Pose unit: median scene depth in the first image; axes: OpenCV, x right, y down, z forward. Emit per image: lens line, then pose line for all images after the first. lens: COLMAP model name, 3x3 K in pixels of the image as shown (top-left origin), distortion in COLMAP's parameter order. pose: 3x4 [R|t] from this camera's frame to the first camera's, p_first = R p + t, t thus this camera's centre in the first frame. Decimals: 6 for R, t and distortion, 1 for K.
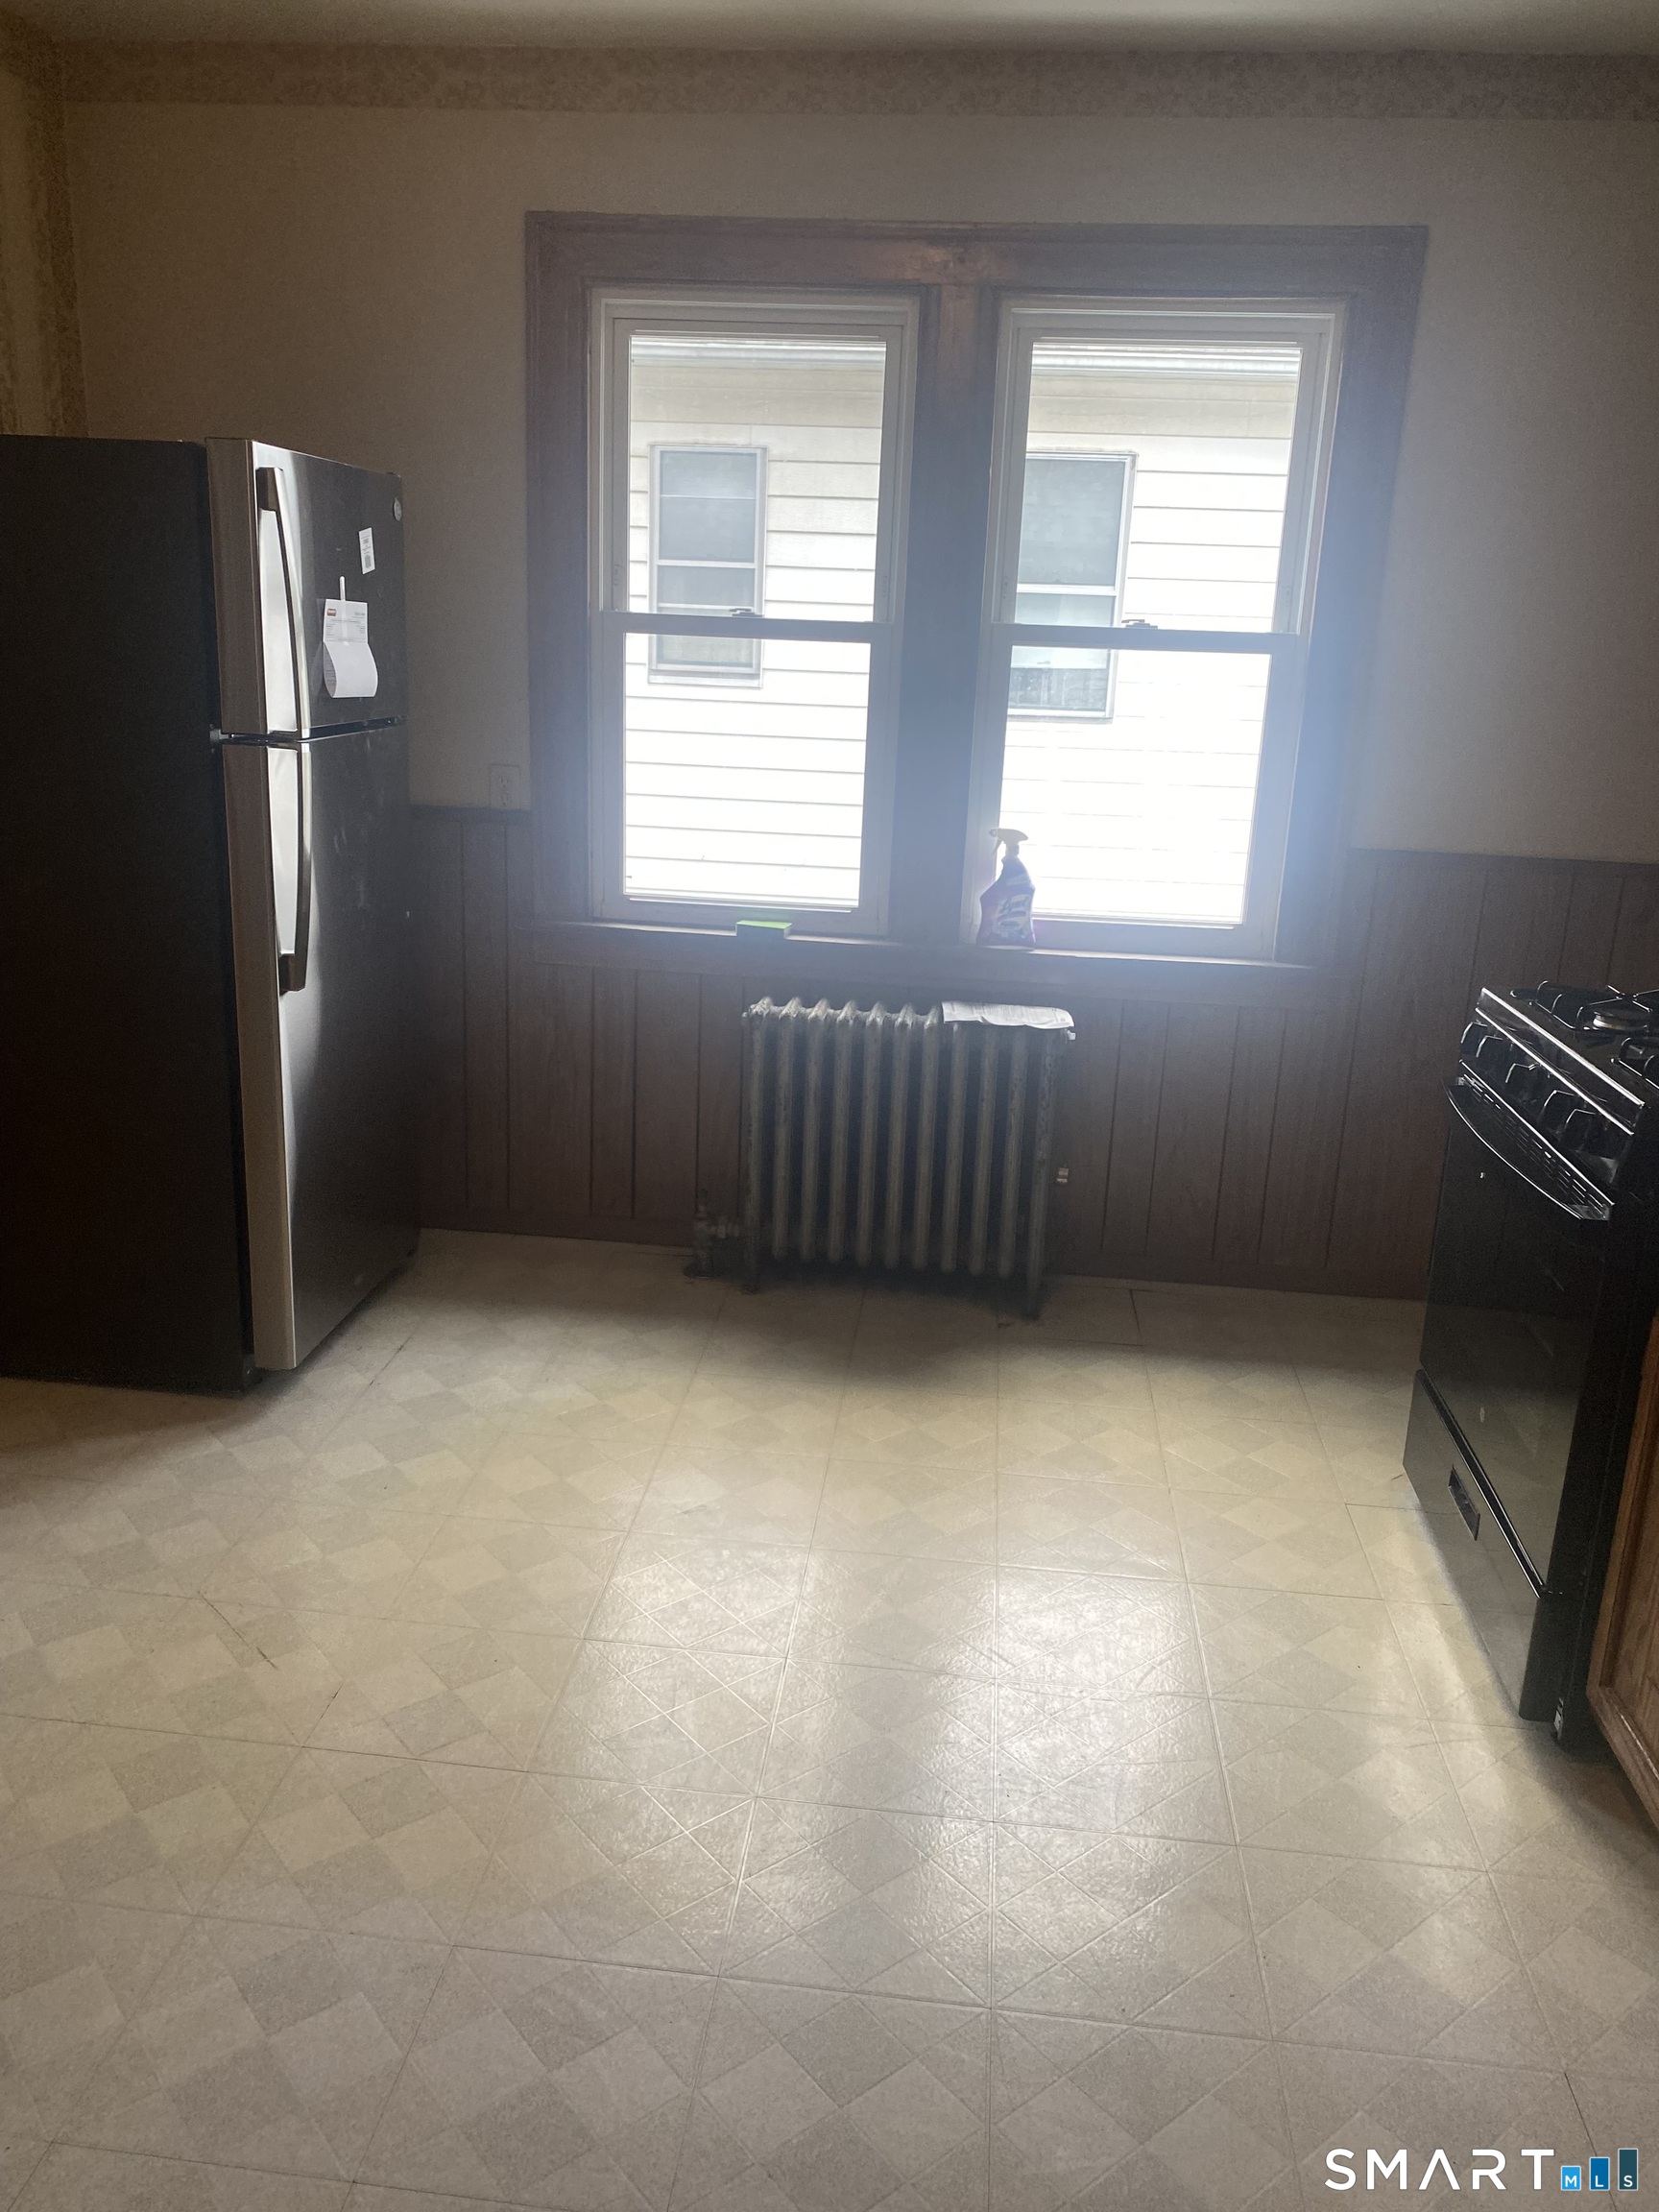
lens RADIAL K [[1664.4, 0, 821.0], [0, 1664.4, 1099.8], [0, 0, 1]] dist [0.021405, -0.027863]
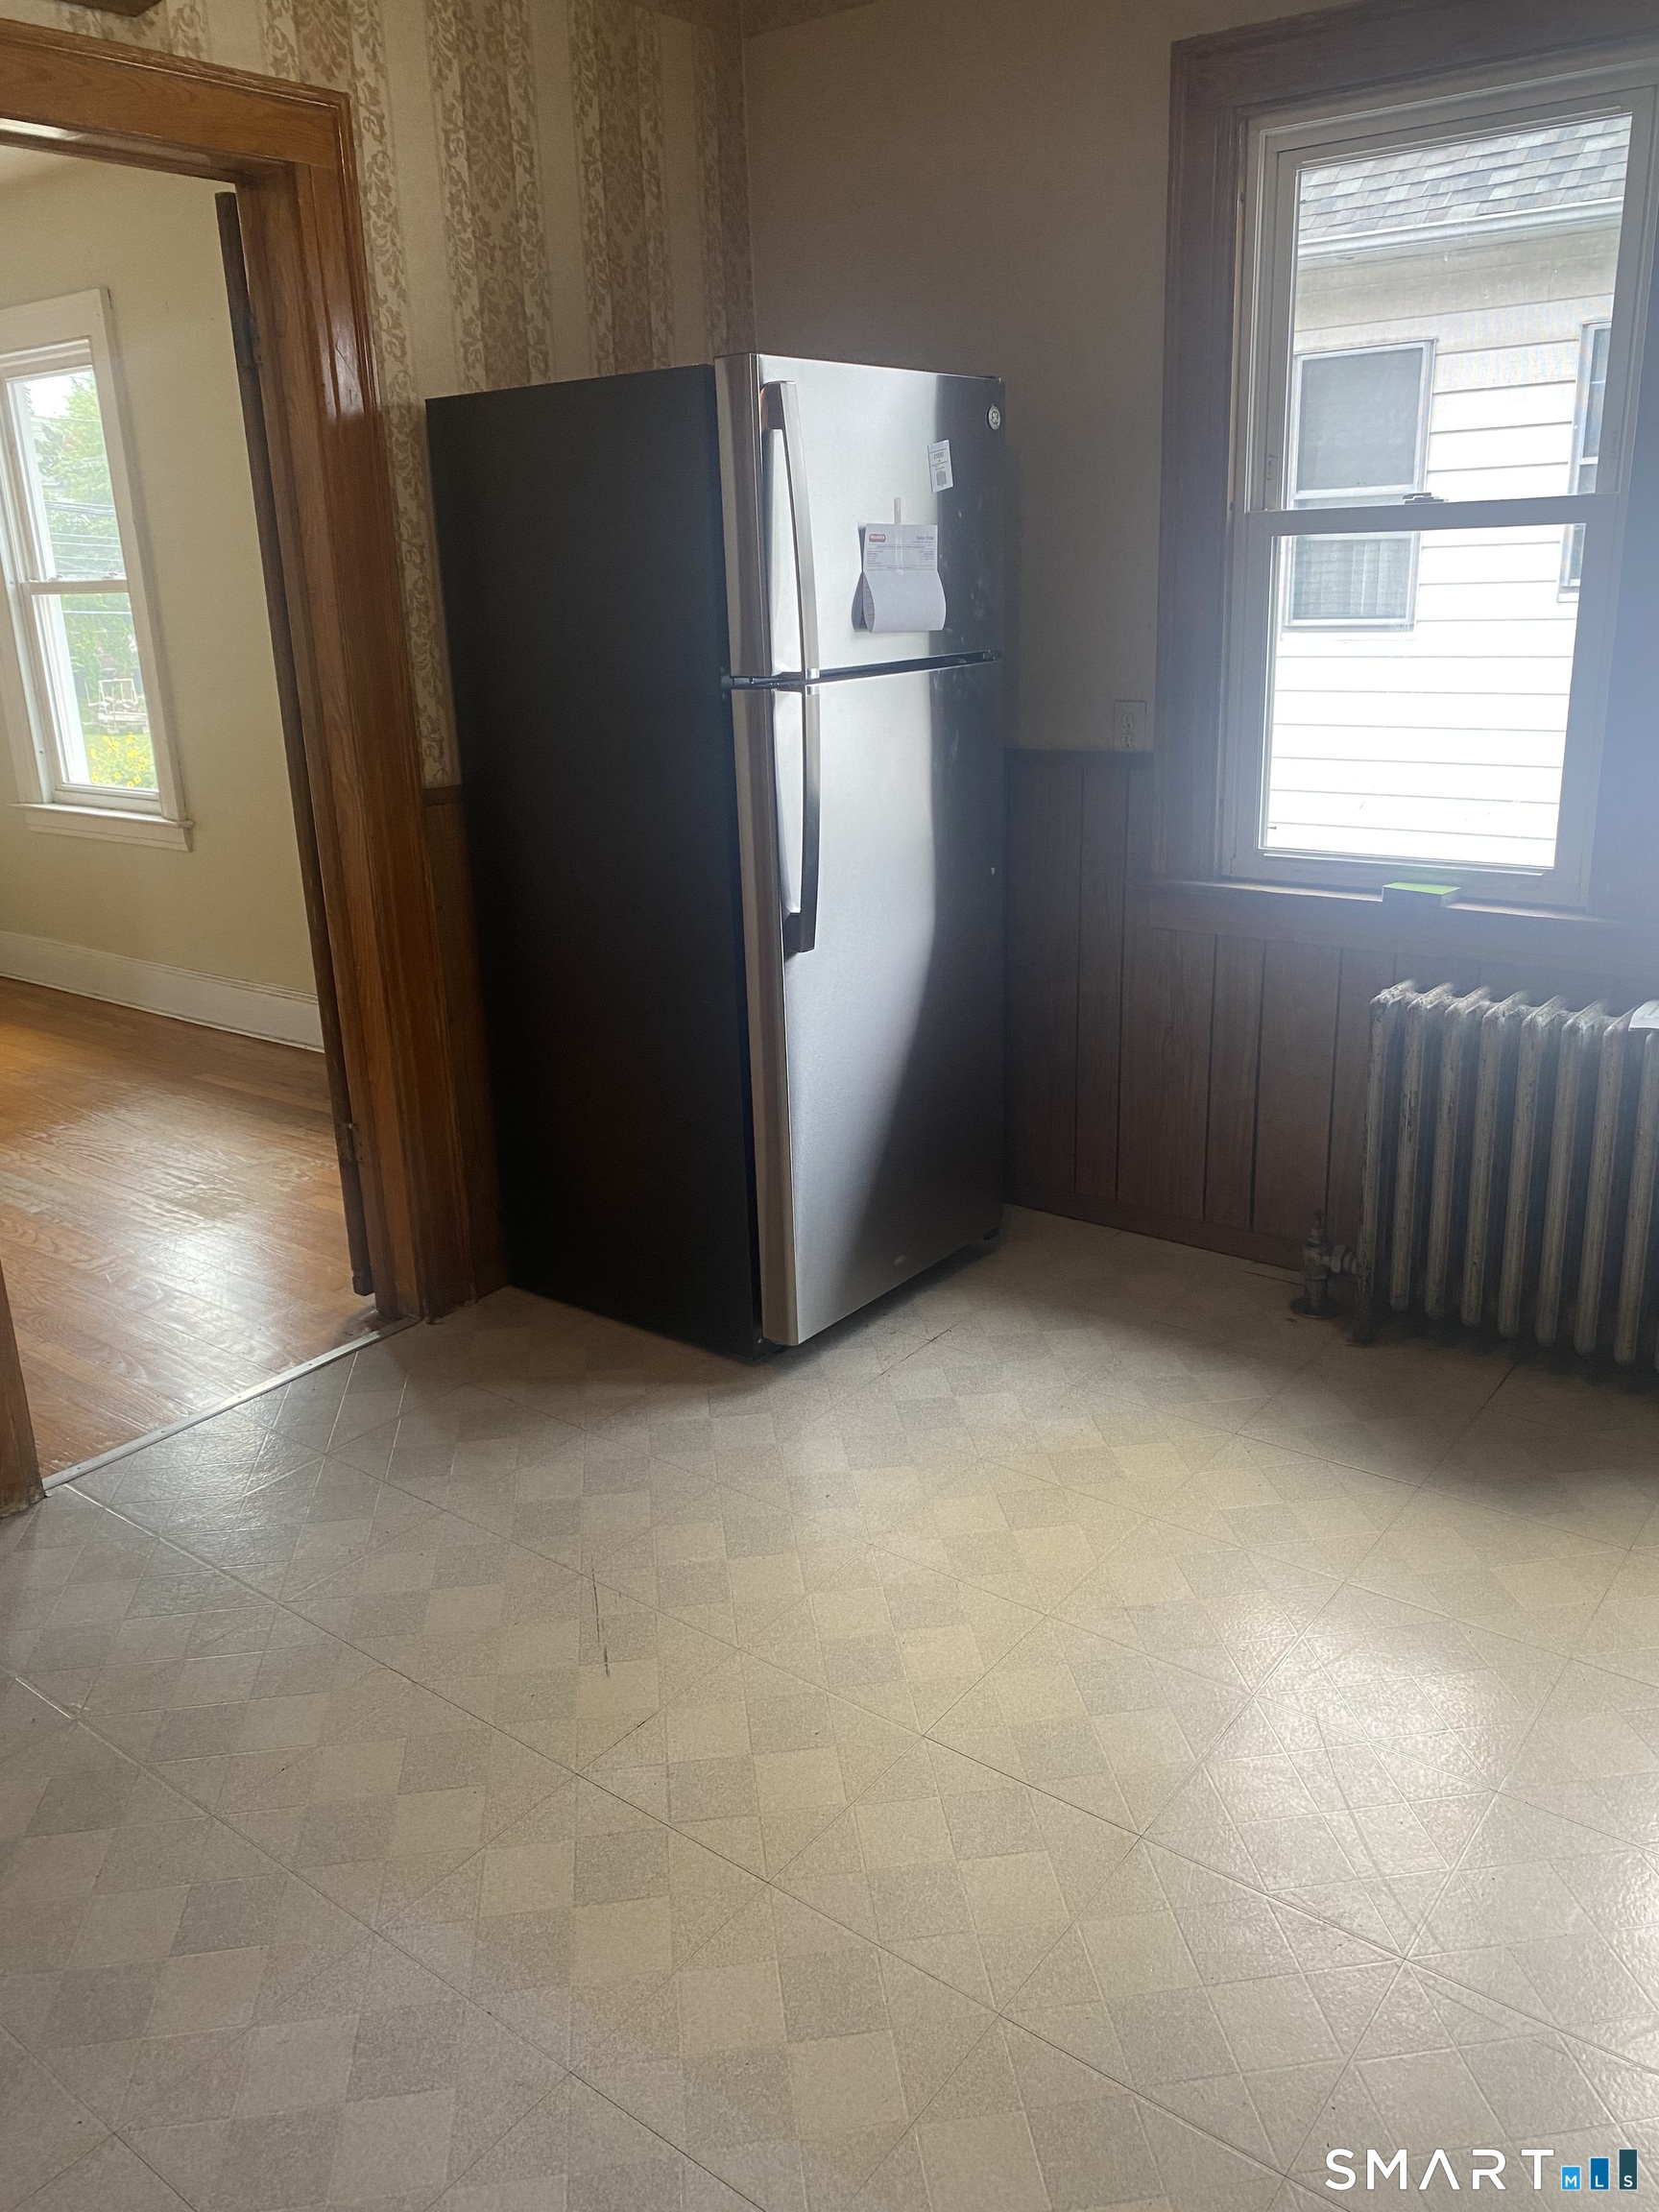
lens RADIAL K [[1664.4, 0, 817.4], [0, 1664.4, 1090.2], [0, 0, 1]] dist [0.021405, -0.027863]
pose [[0.847134, 0.089546, -0.523780, 0.158584], [-0.076147, 0.995983, 0.047117, -0.027108], [0.525895, -0.000030, 0.850549, 0.178303]]
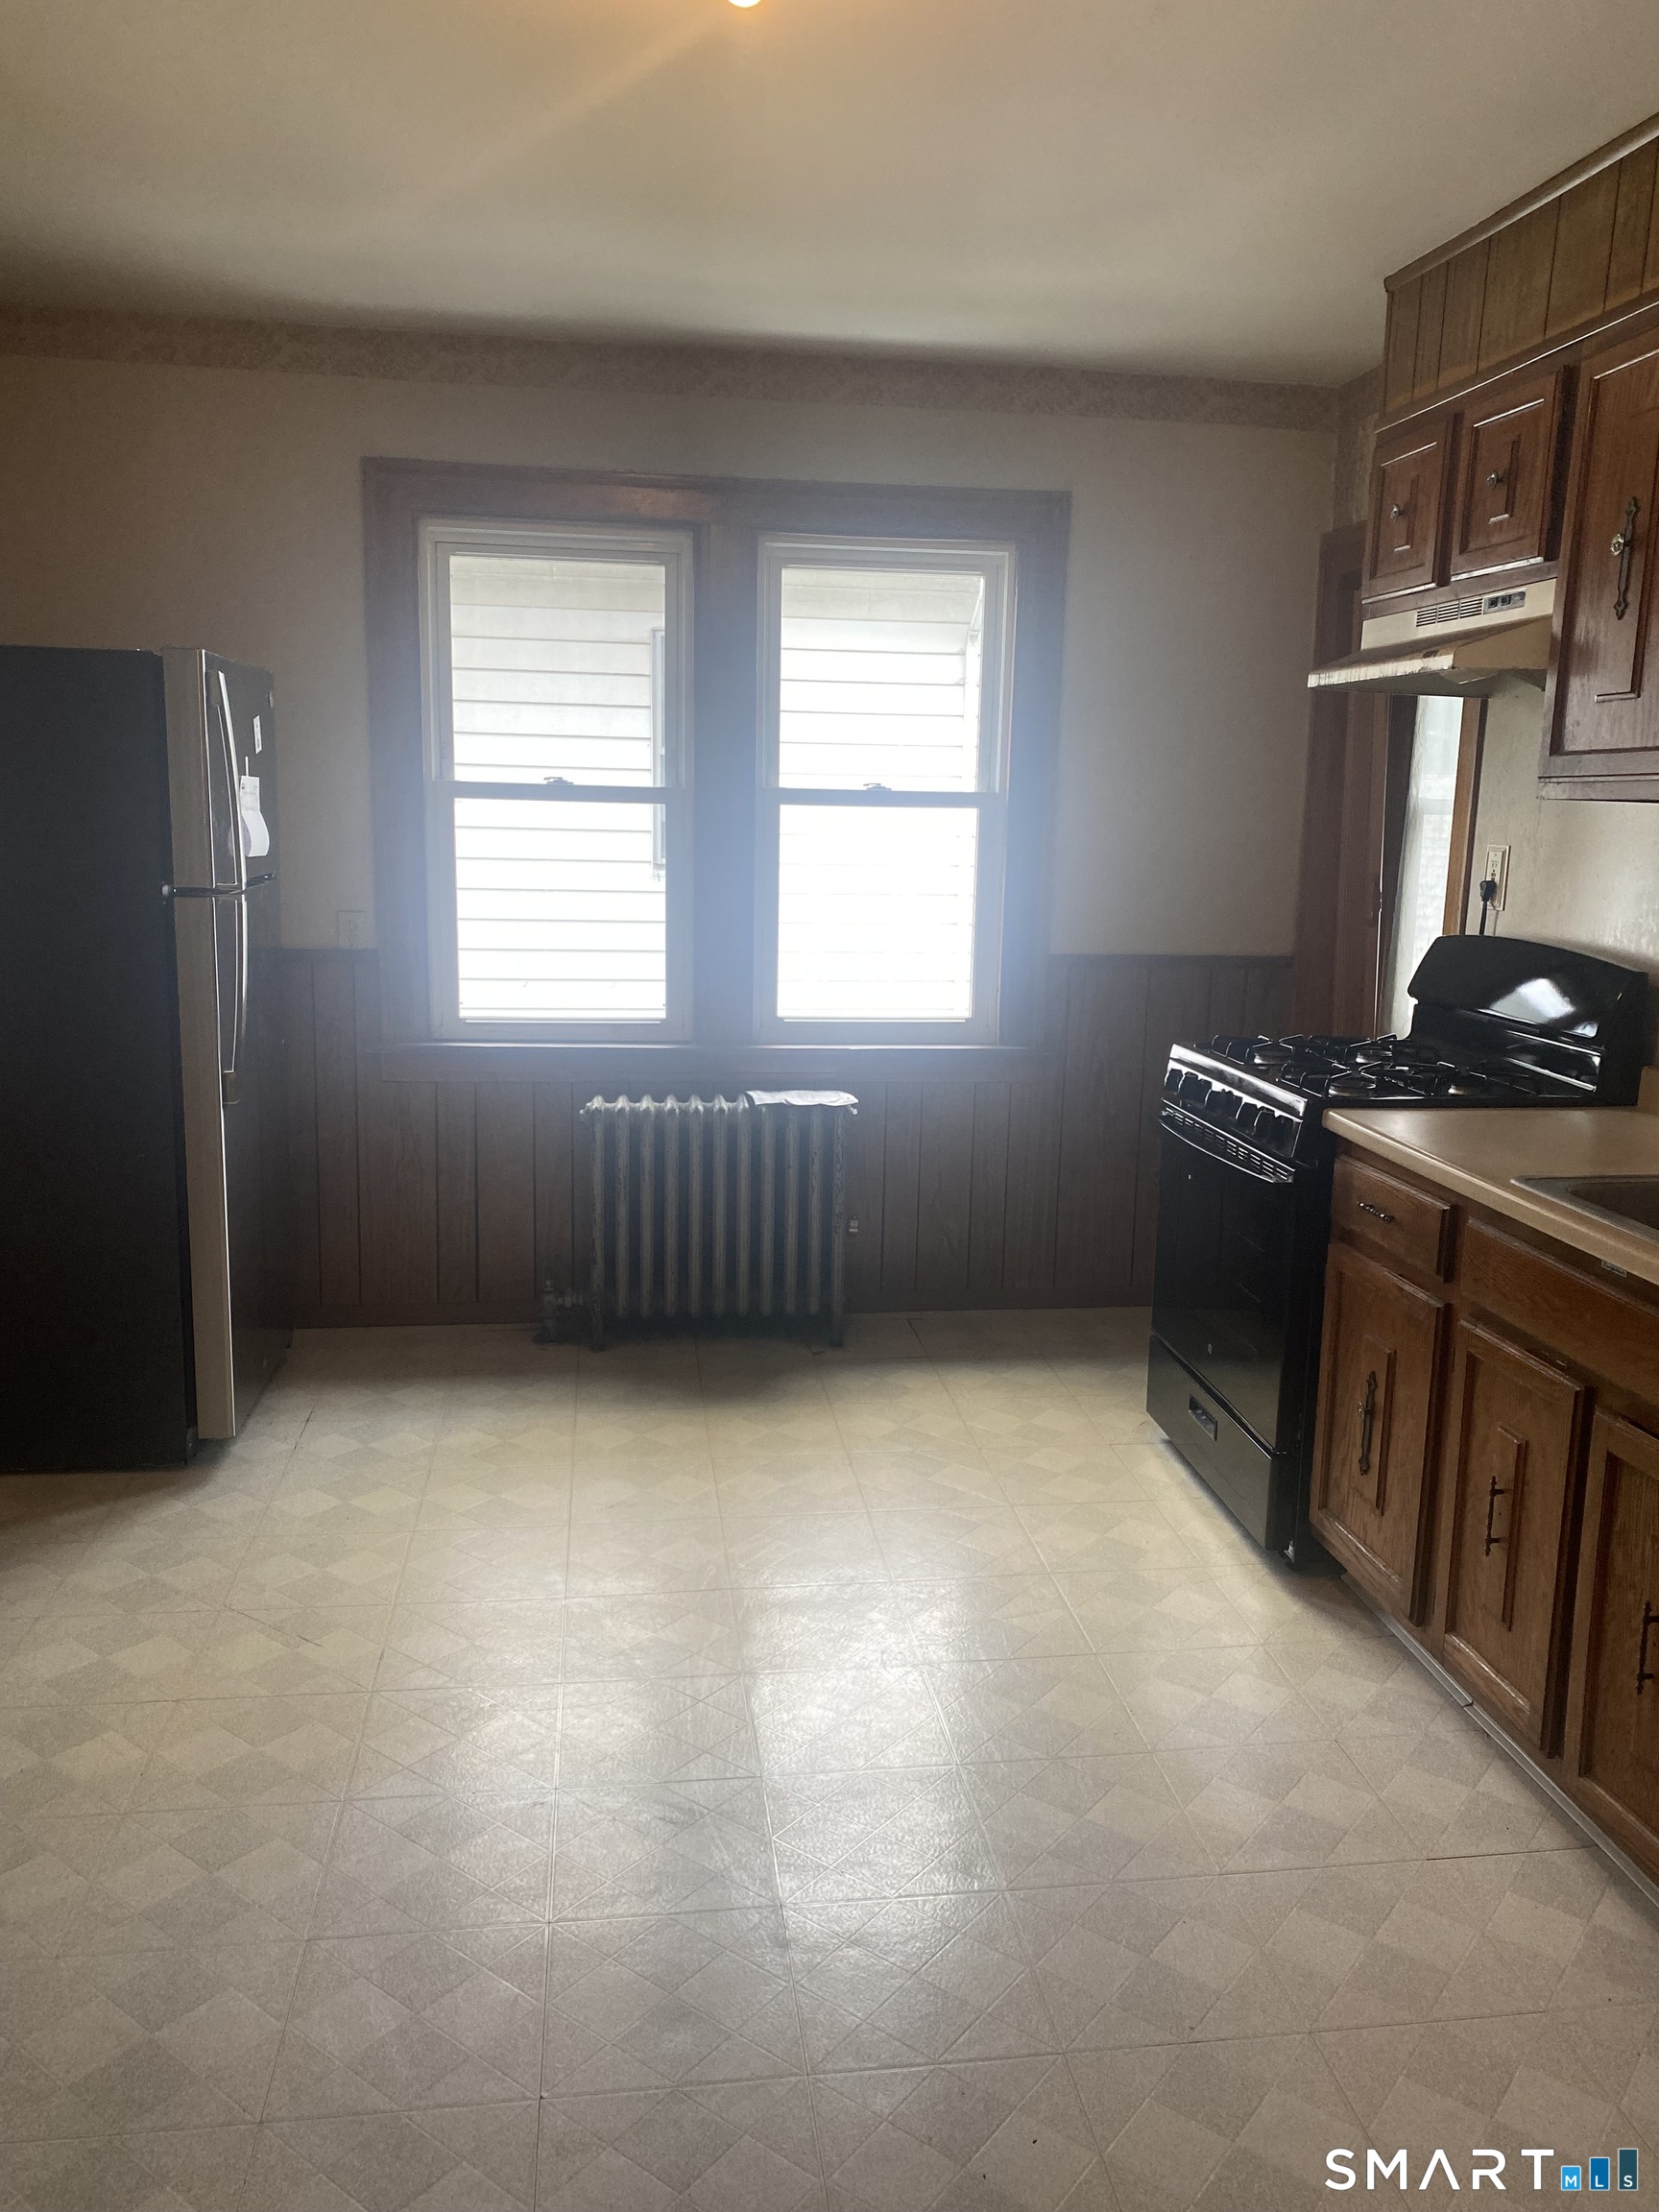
lens RADIAL K [[1664.4, 0, 847.5], [0, 1664.4, 1103.2], [0, 0, 1]] dist [0.021405, -0.027863]
pose [[0.969404, -0.061512, 0.237638, -0.149278], [0.081553, 0.993810, -0.075435, 0.049181], [-0.231527, 0.092507, 0.968420, -0.198124]]
